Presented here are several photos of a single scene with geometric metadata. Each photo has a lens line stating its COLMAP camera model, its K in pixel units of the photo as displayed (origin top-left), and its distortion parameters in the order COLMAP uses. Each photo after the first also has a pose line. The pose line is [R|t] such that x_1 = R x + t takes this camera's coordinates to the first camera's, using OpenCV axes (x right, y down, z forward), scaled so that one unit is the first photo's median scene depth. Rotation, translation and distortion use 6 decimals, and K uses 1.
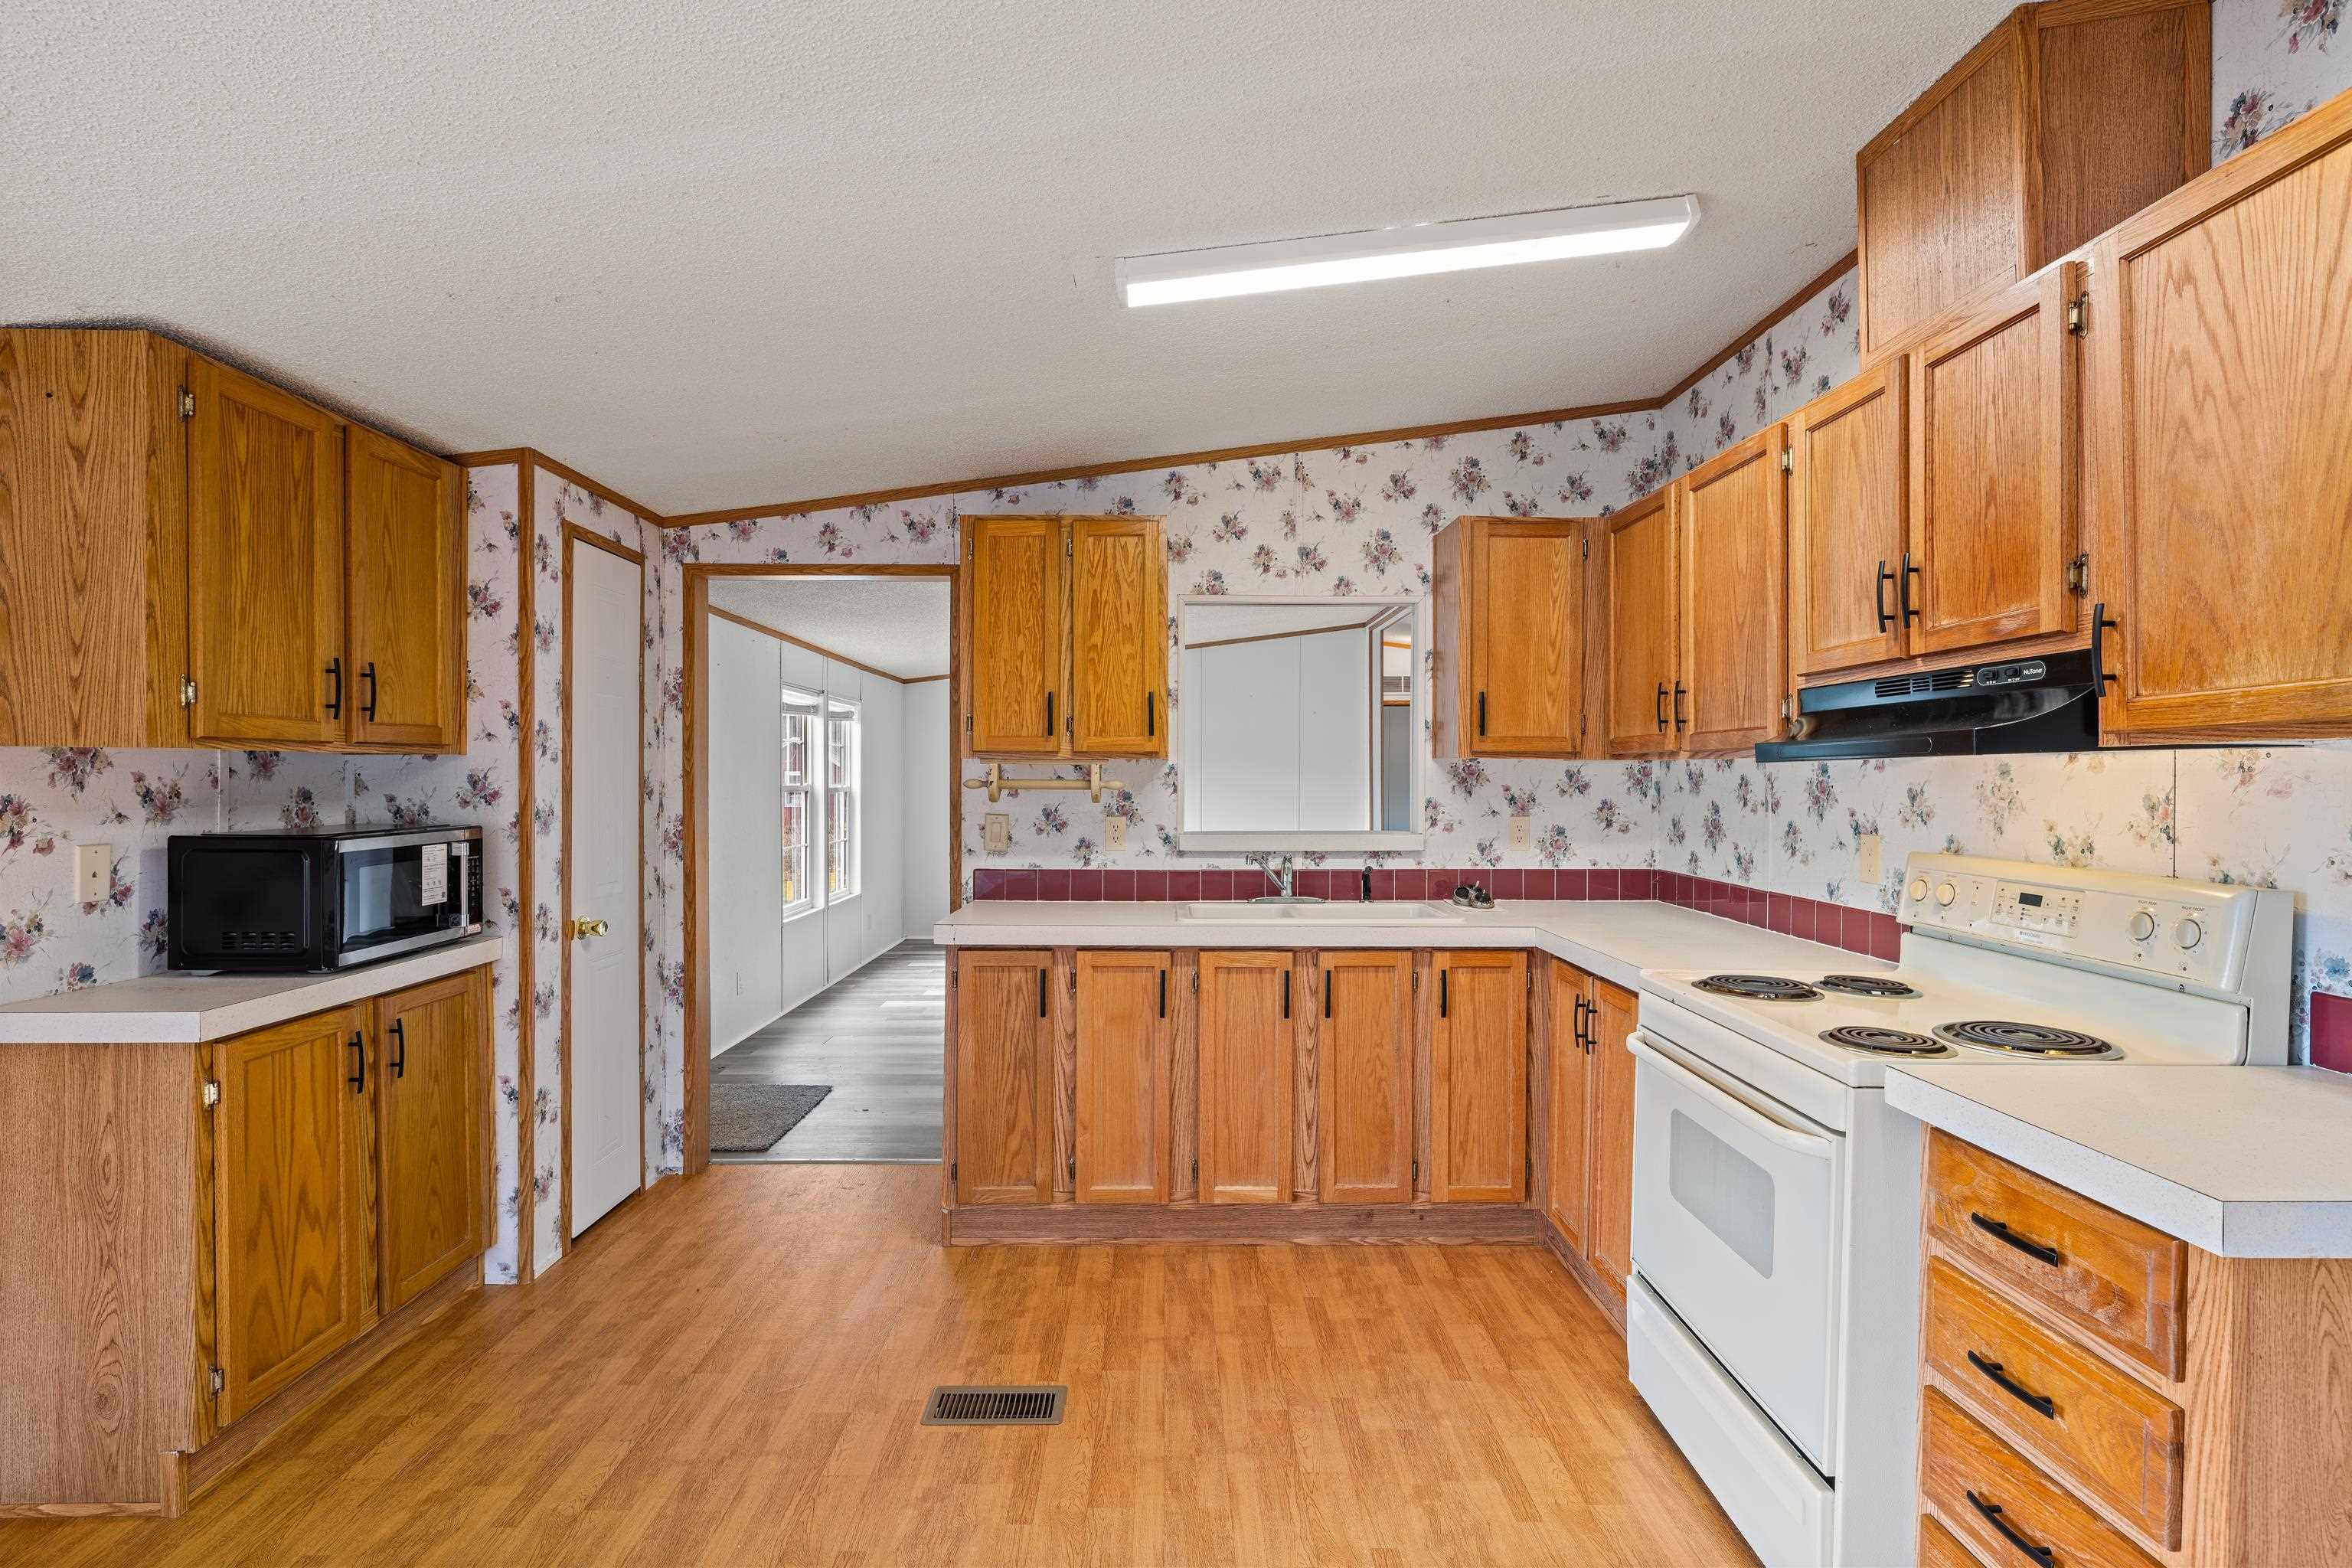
lens RADIAL K [[1088.1, 0, 1165.8], [0, 1088.1, 778.4], [0, 0, 1]] dist [-0.012525, 0.002879]
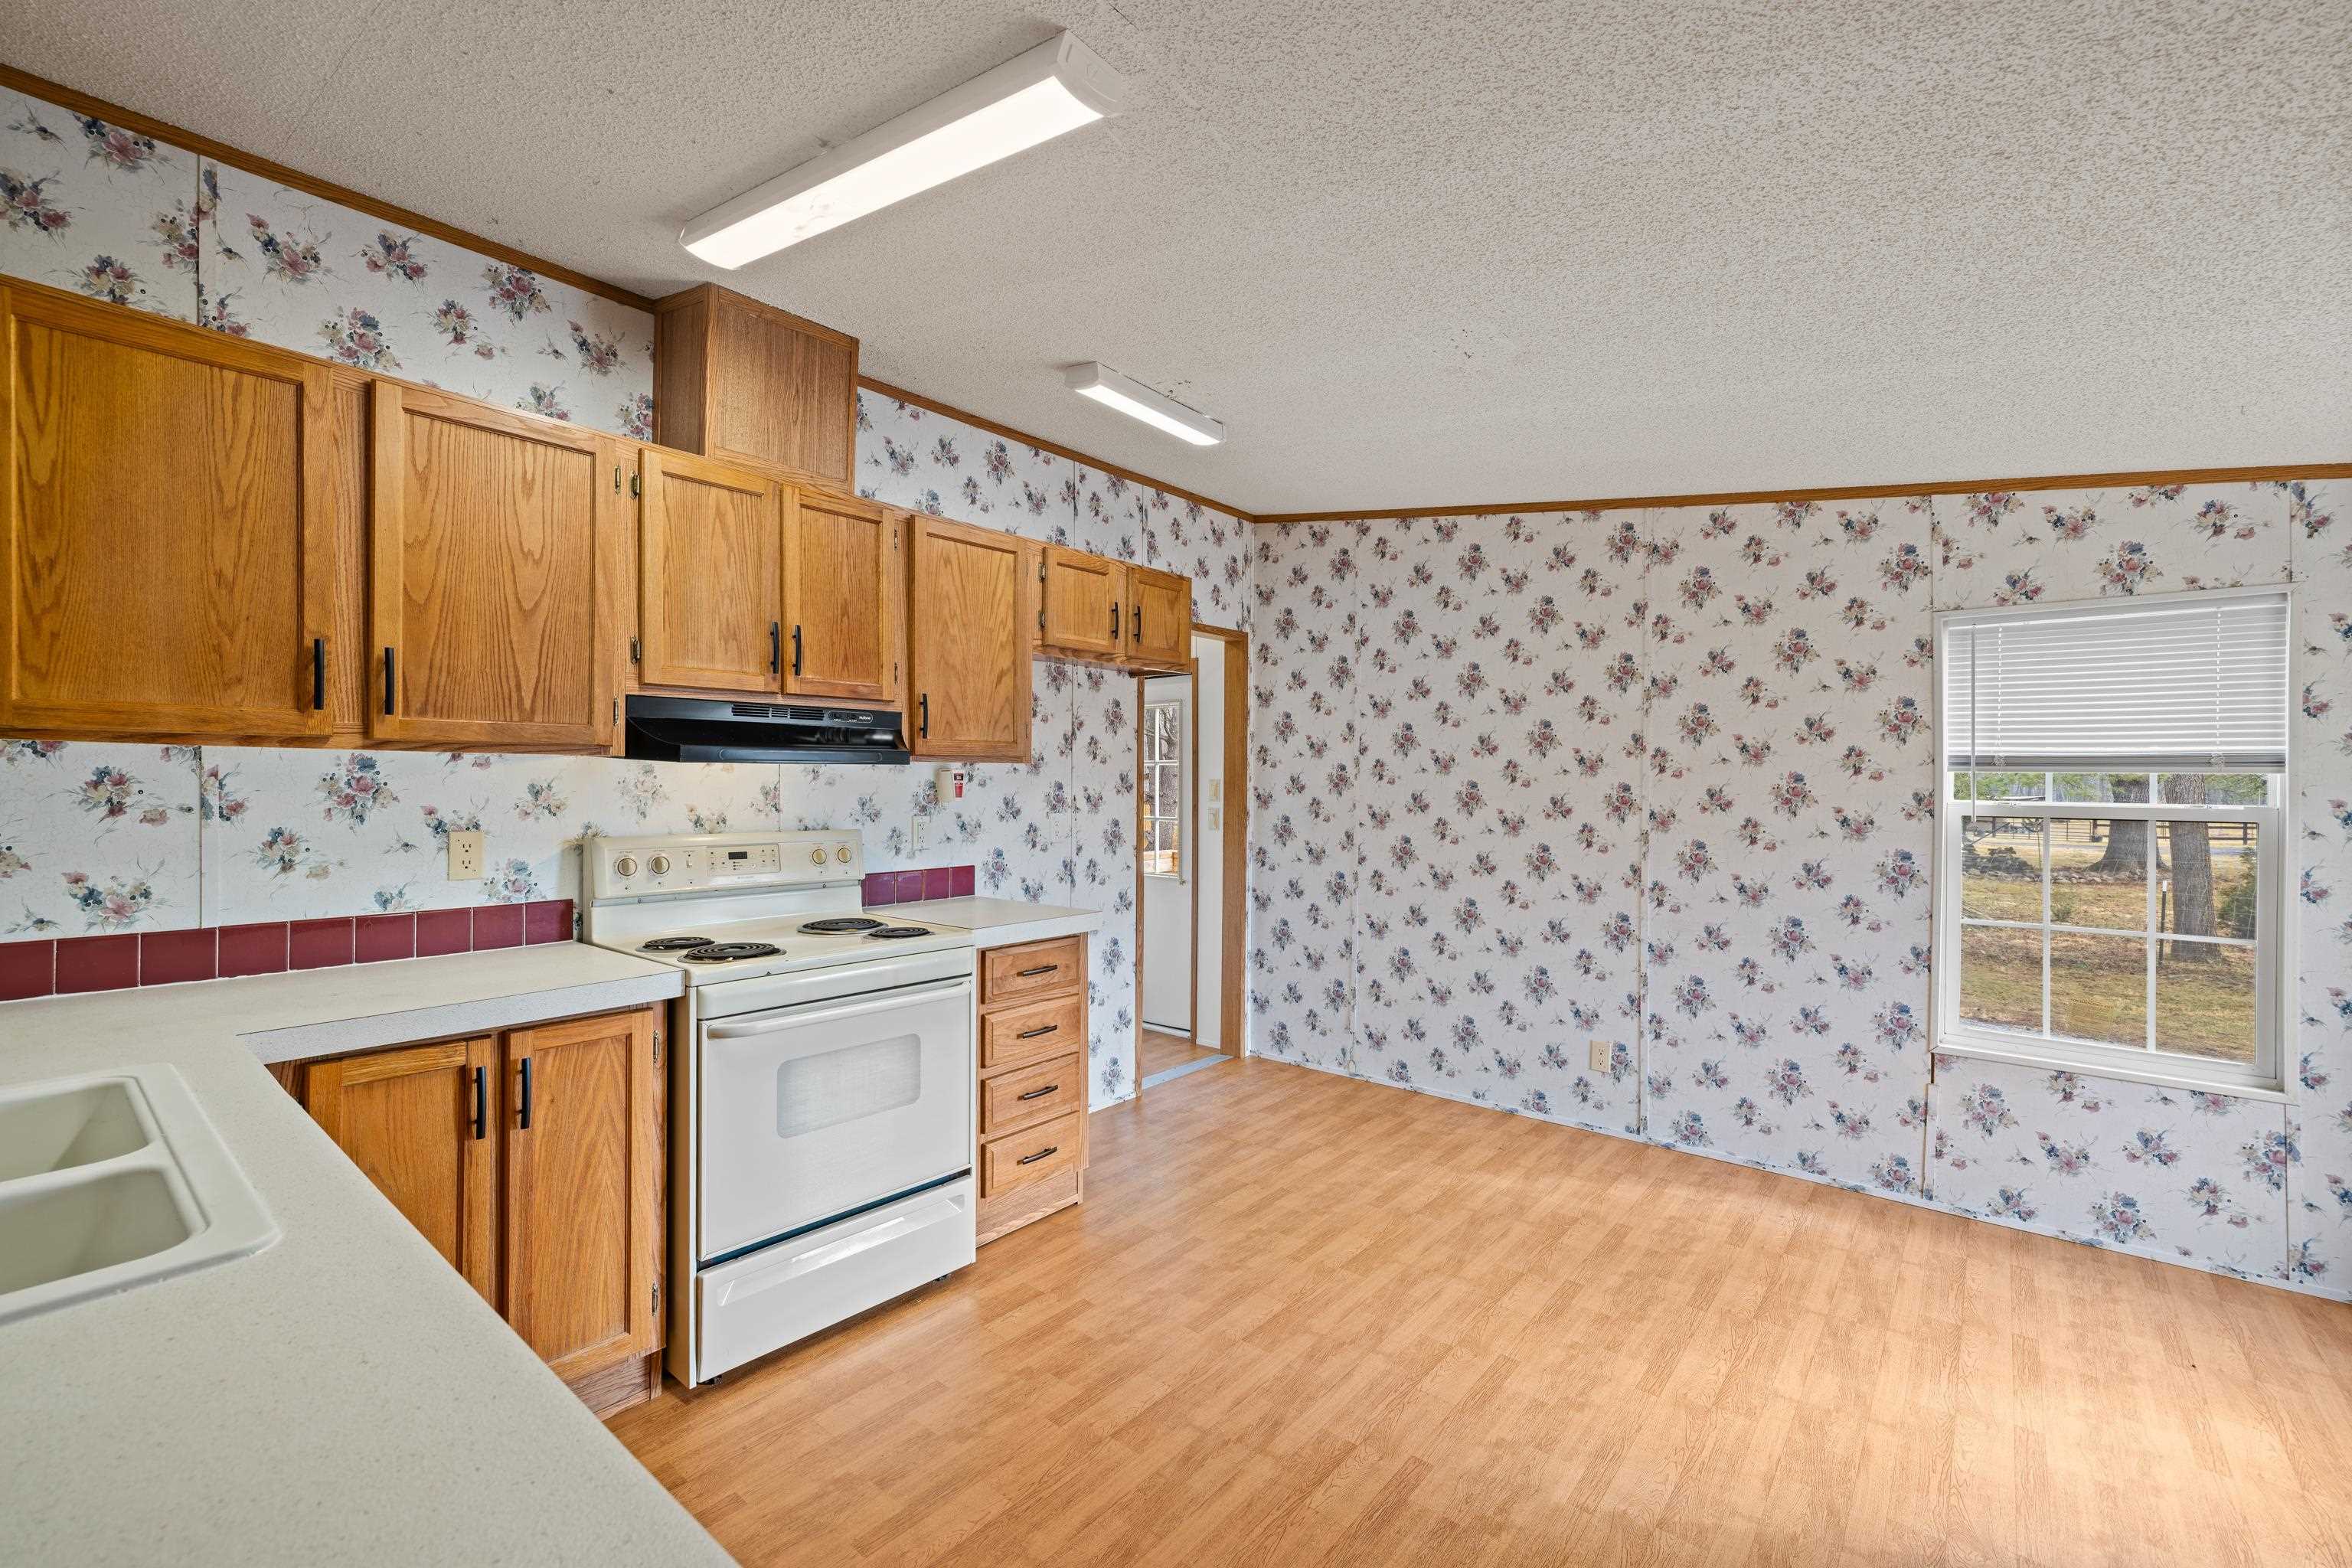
lens RADIAL K [[999.4, 0, 1179.9], [0, 999.4, 784.6], [0, 0, 1]] dist [-0.002719, 0.001065]
pose [[-0.770683, -0.009329, 0.637150, -0.370691], [-0.006202, 0.999955, 0.007140, -0.001406], [-0.637188, 0.001551, -0.770707, 1.078166]]
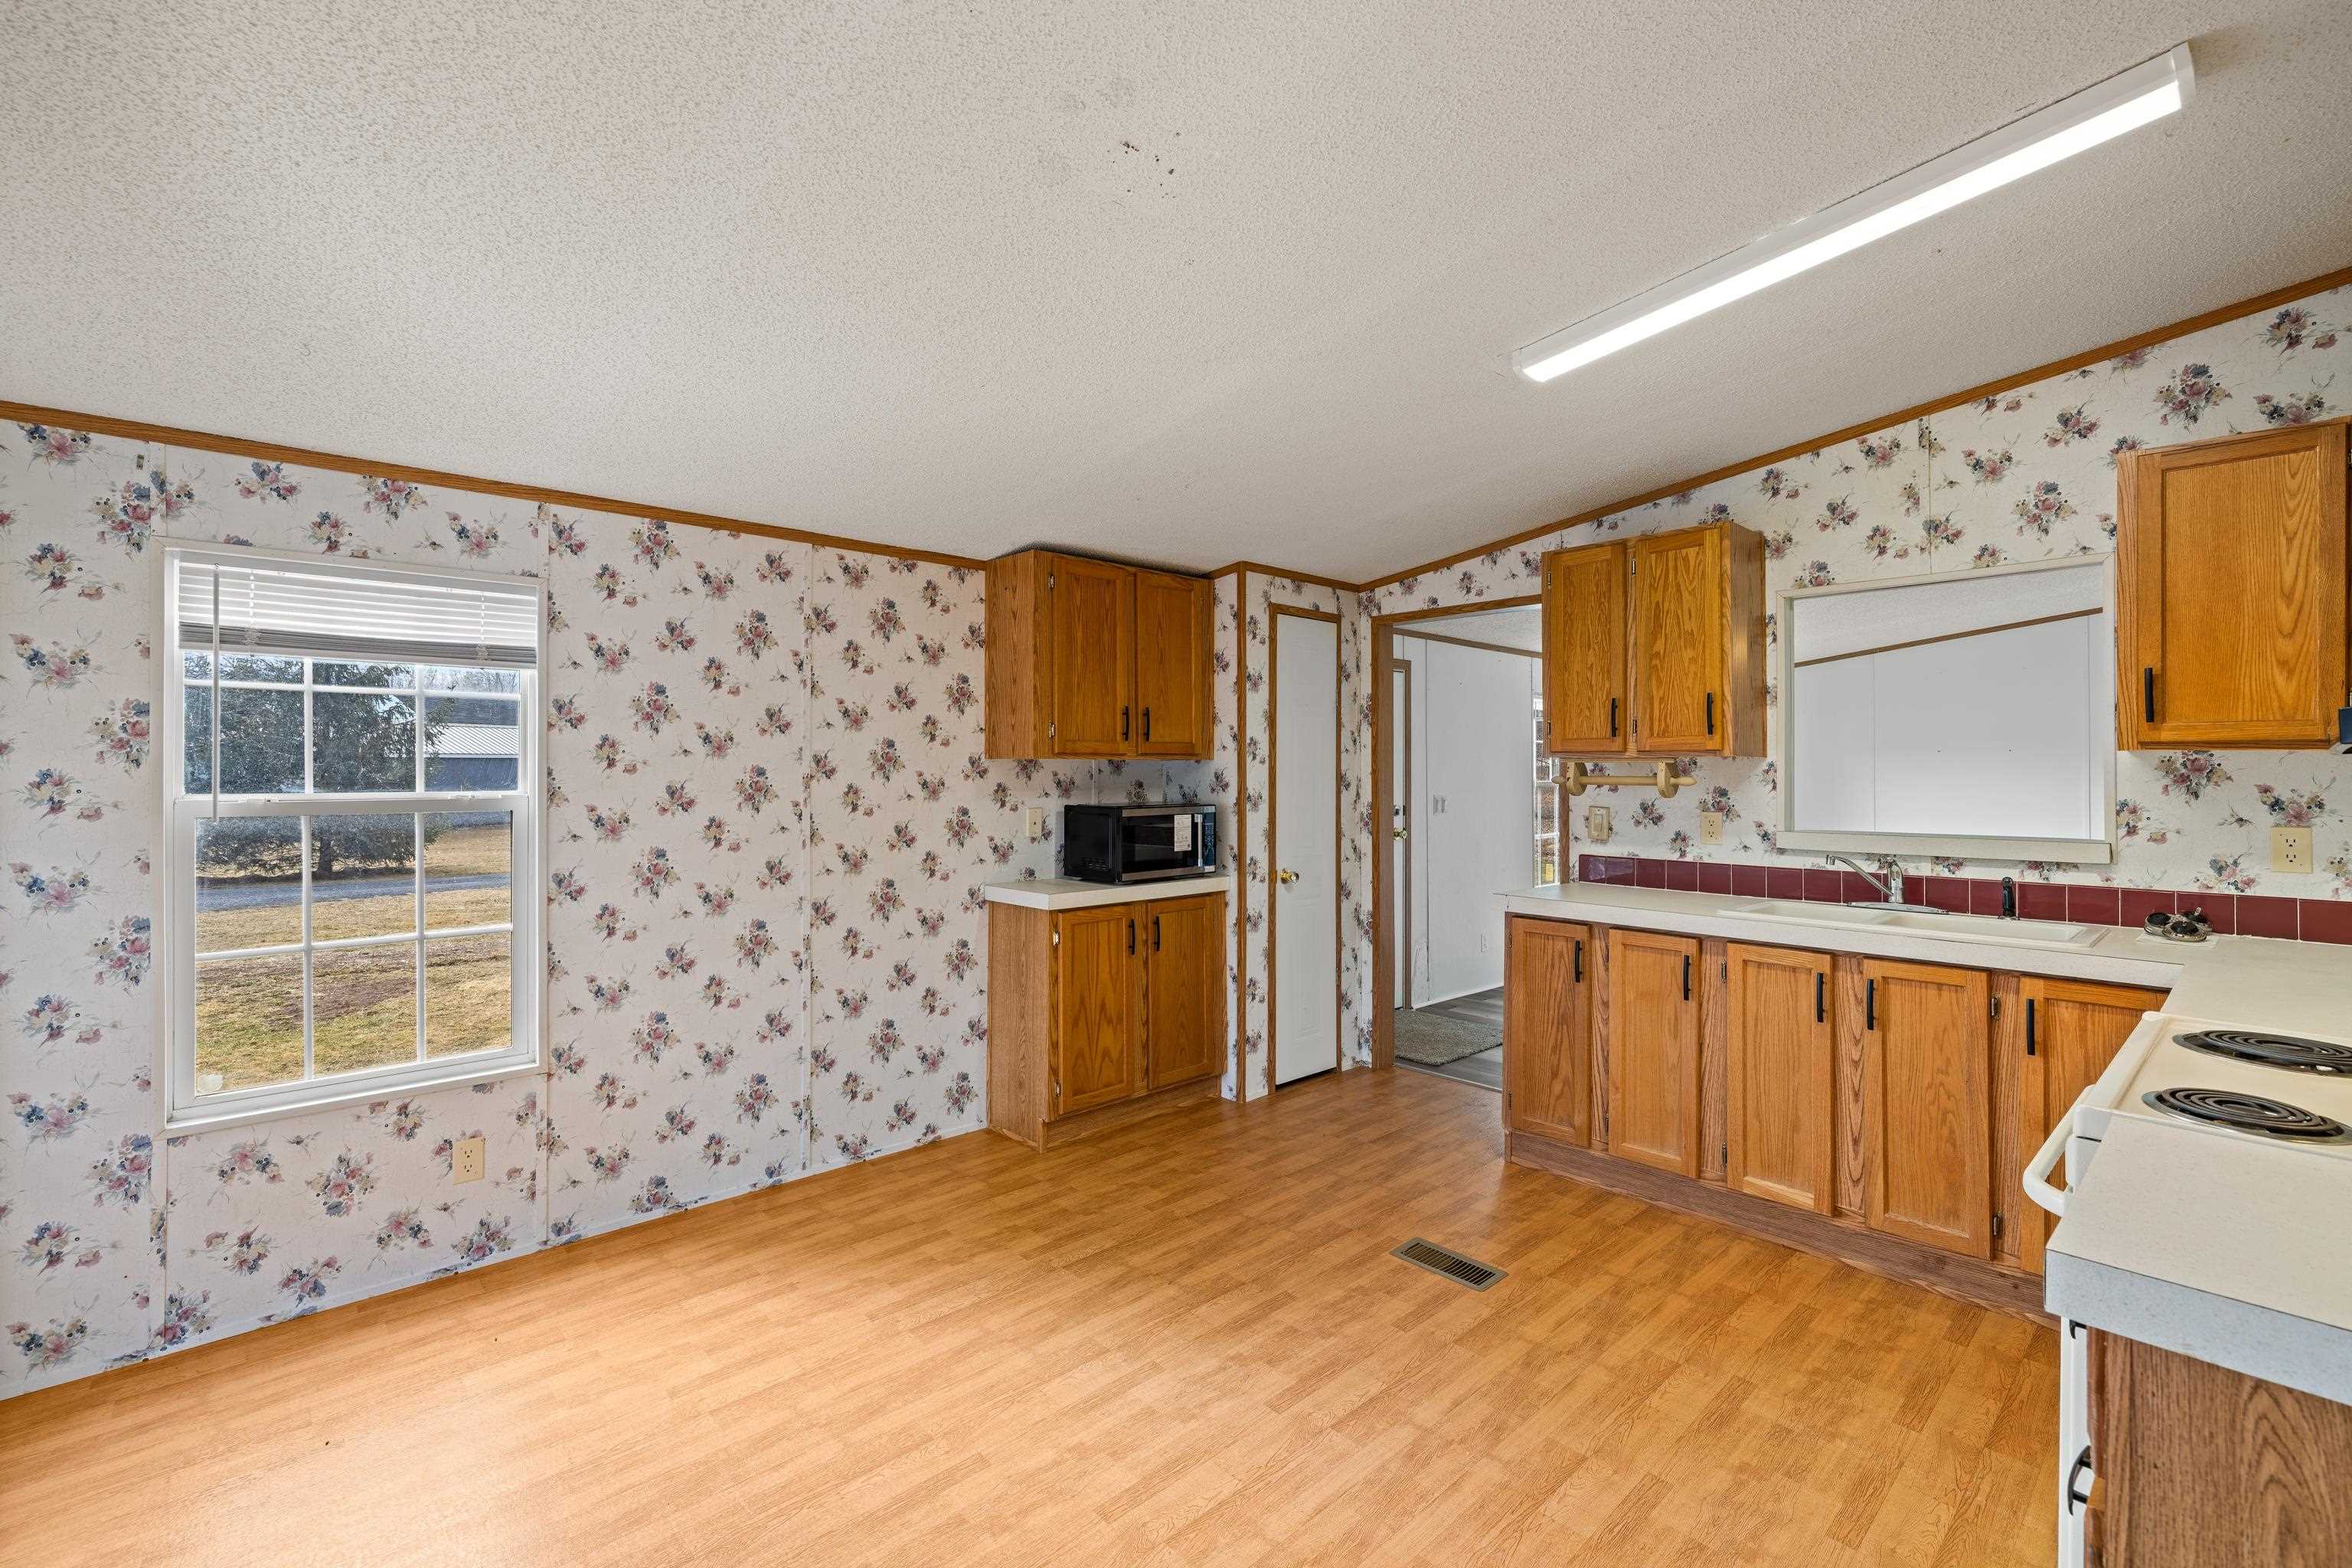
lens RADIAL K [[999.4, 0, 1167.2], [0, 999.4, 764.6], [0, 0, 1]] dist [-0.002719, 0.001065]
pose [[0.670074, -0.006816, -0.742263, 0.379685], [-0.001656, 0.999942, -0.010676, 0.000882], [0.742293, 0.008383, 0.670023, -0.032868]]
